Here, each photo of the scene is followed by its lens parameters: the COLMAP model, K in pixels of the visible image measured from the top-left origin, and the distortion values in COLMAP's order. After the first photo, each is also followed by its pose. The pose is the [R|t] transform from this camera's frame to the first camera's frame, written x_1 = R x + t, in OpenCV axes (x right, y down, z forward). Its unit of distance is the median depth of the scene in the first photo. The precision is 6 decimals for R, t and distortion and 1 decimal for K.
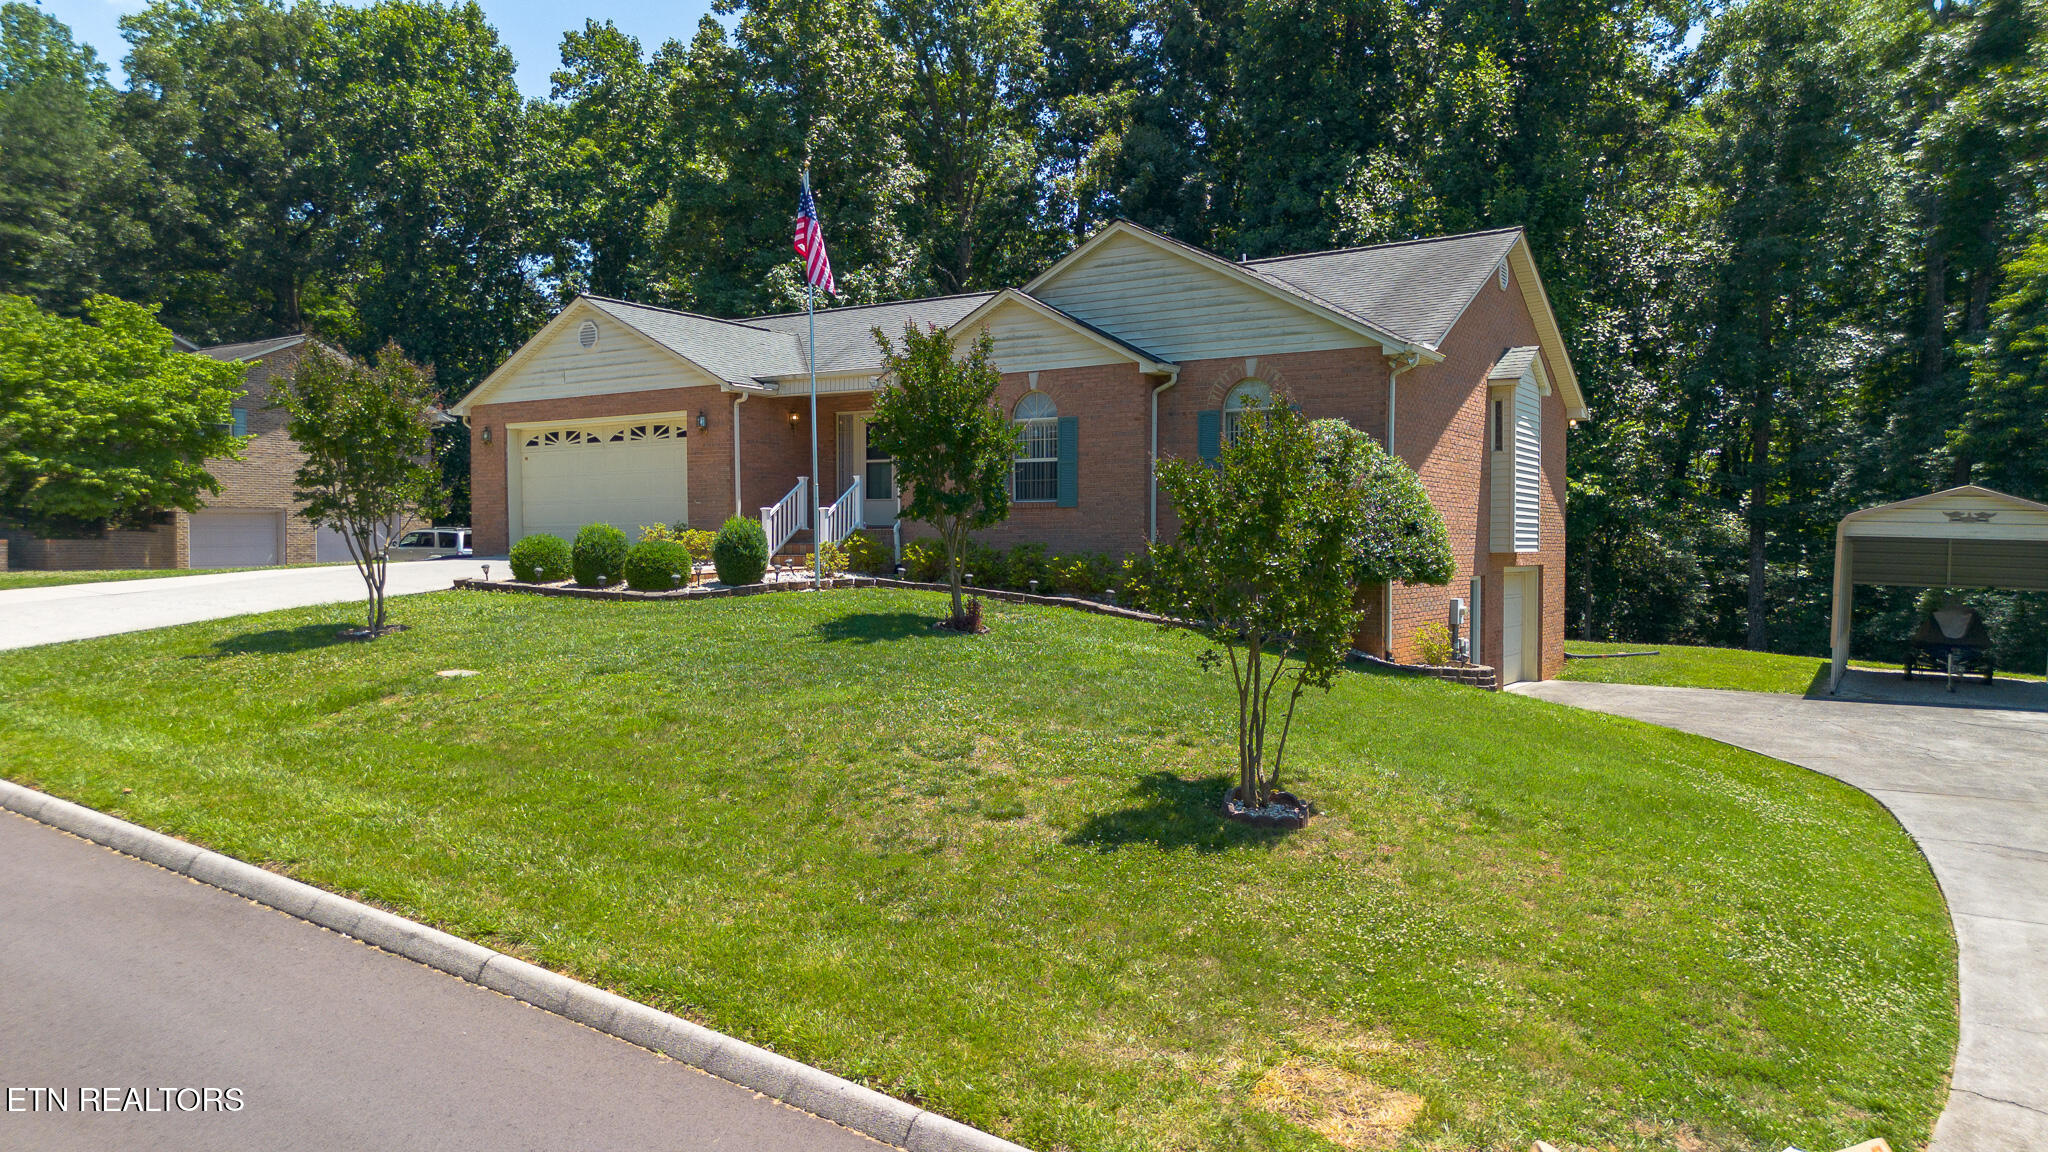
lens RADIAL K [[1422.6, 0, 1026.2], [0, 1422.6, 576.1], [0, 0, 1]] dist [0.075072, -0.096223]
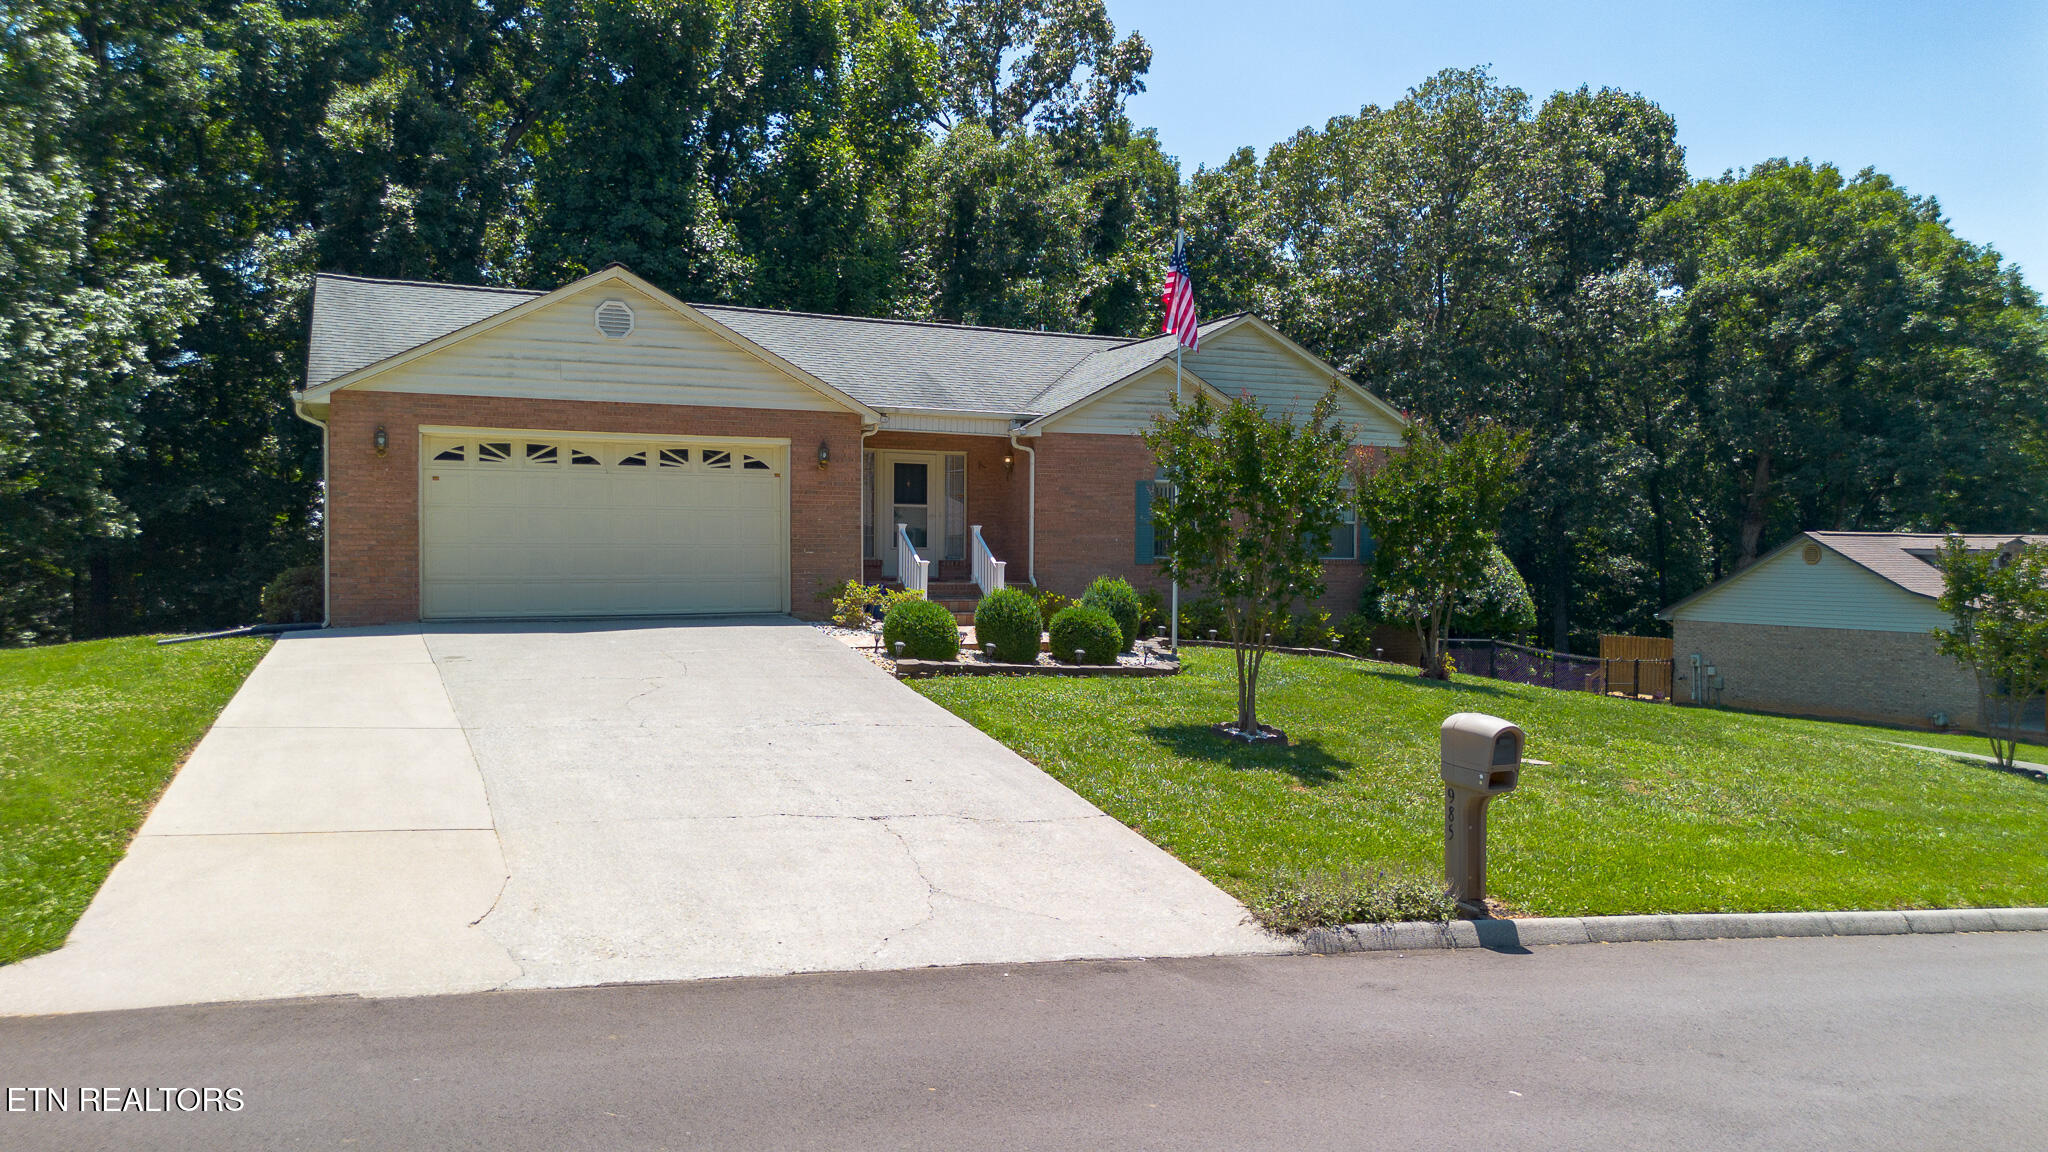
lens RADIAL K [[1422.6, 0, 1026.2], [0, 1422.6, 576.1], [0, 0, 1]] dist [0.075072, -0.096223]
pose [[0.565910, -0.004903, 0.824452, -0.791498], [0.014817, 0.999881, -0.004224, -0.030564], [-0.824334, 0.014606, 0.565915, 0.411725]]
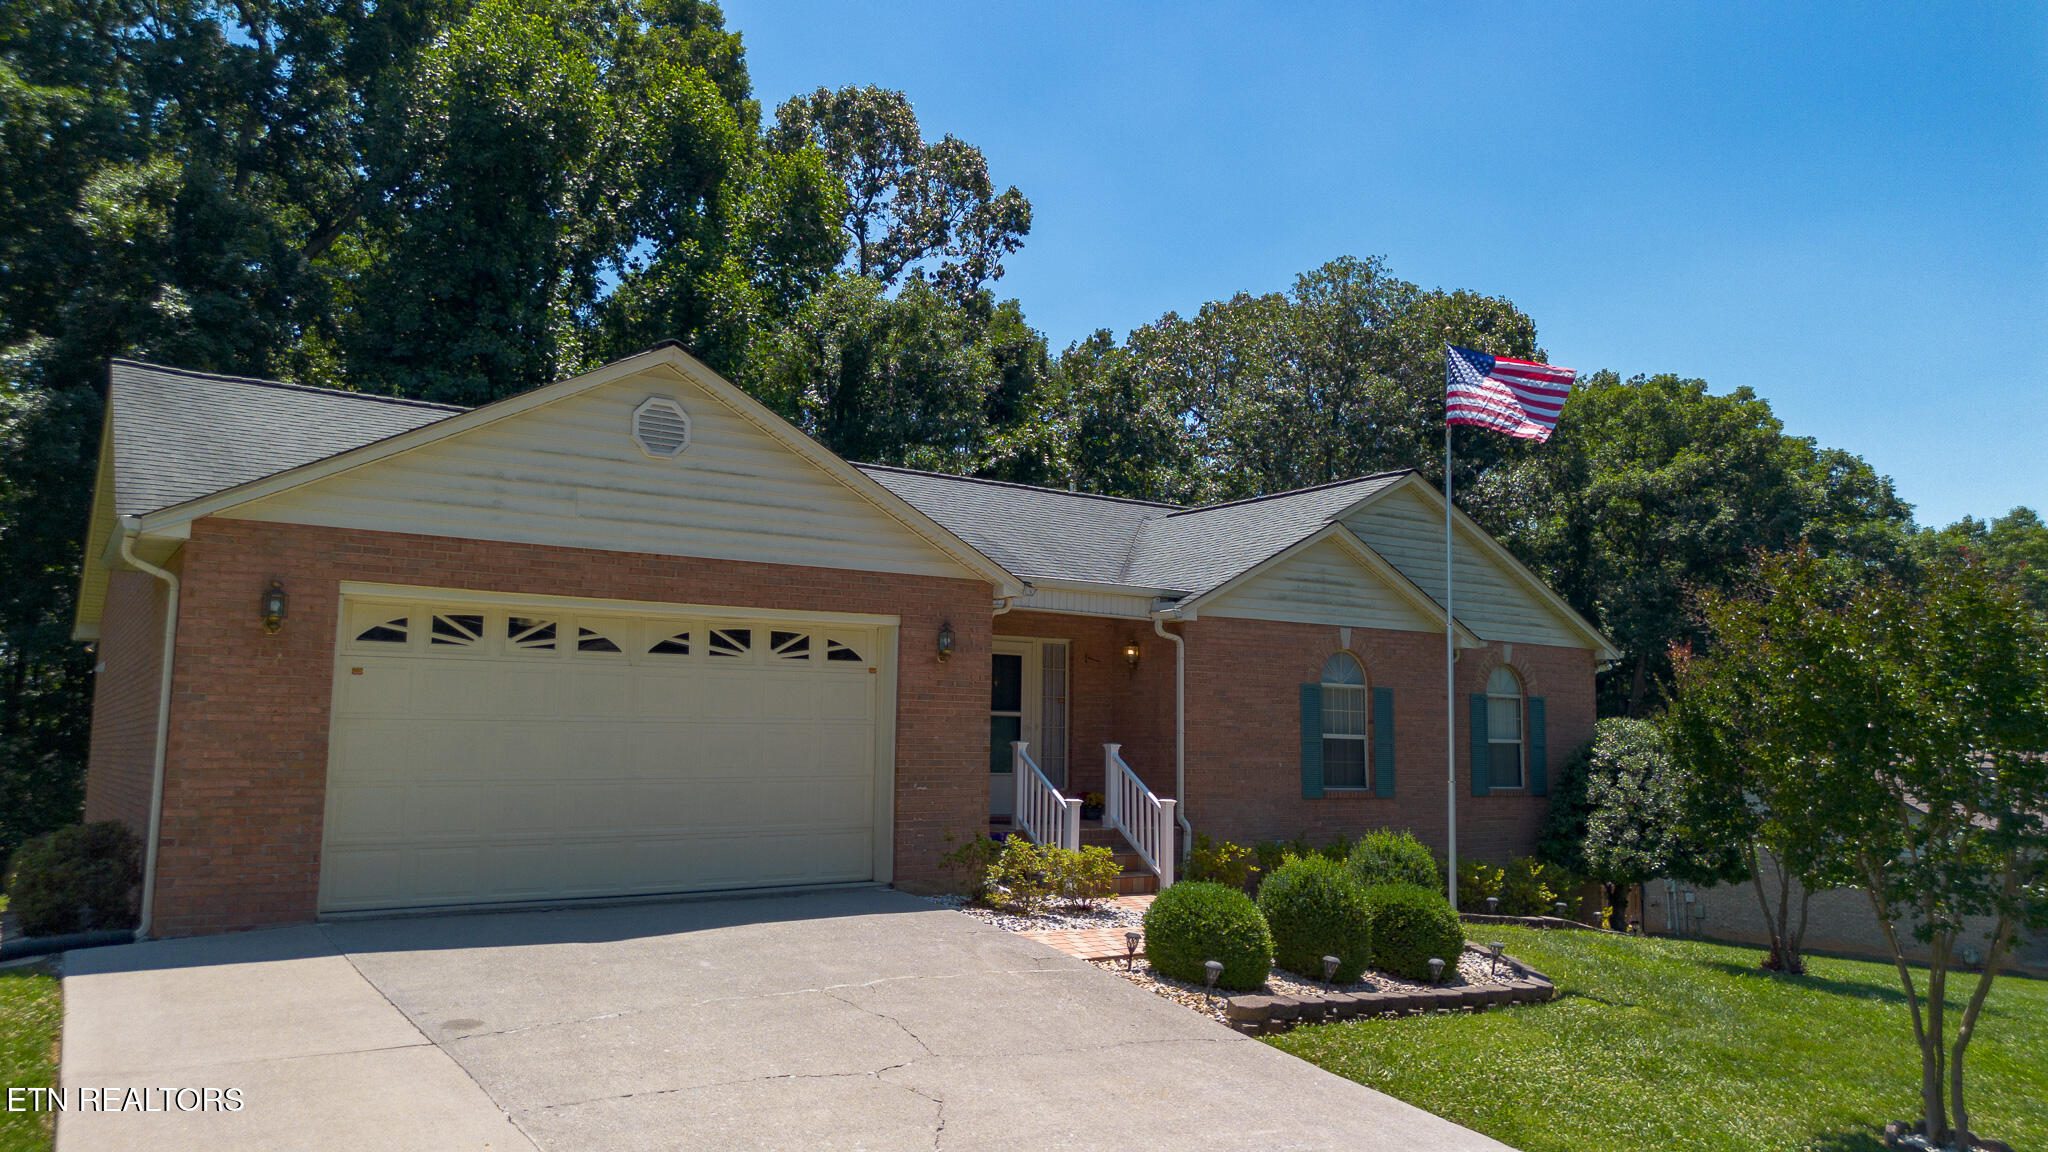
lens RADIAL K [[1422.6, 0, 1026.2], [0, 1422.6, 576.1], [0, 0, 1]] dist [0.075072, -0.096223]
pose [[0.407480, 0.117946, 0.905565, -0.676470], [0.012498, 0.990811, -0.134673, -0.054688], [-0.913129, 0.066194, 0.402262, 0.703242]]
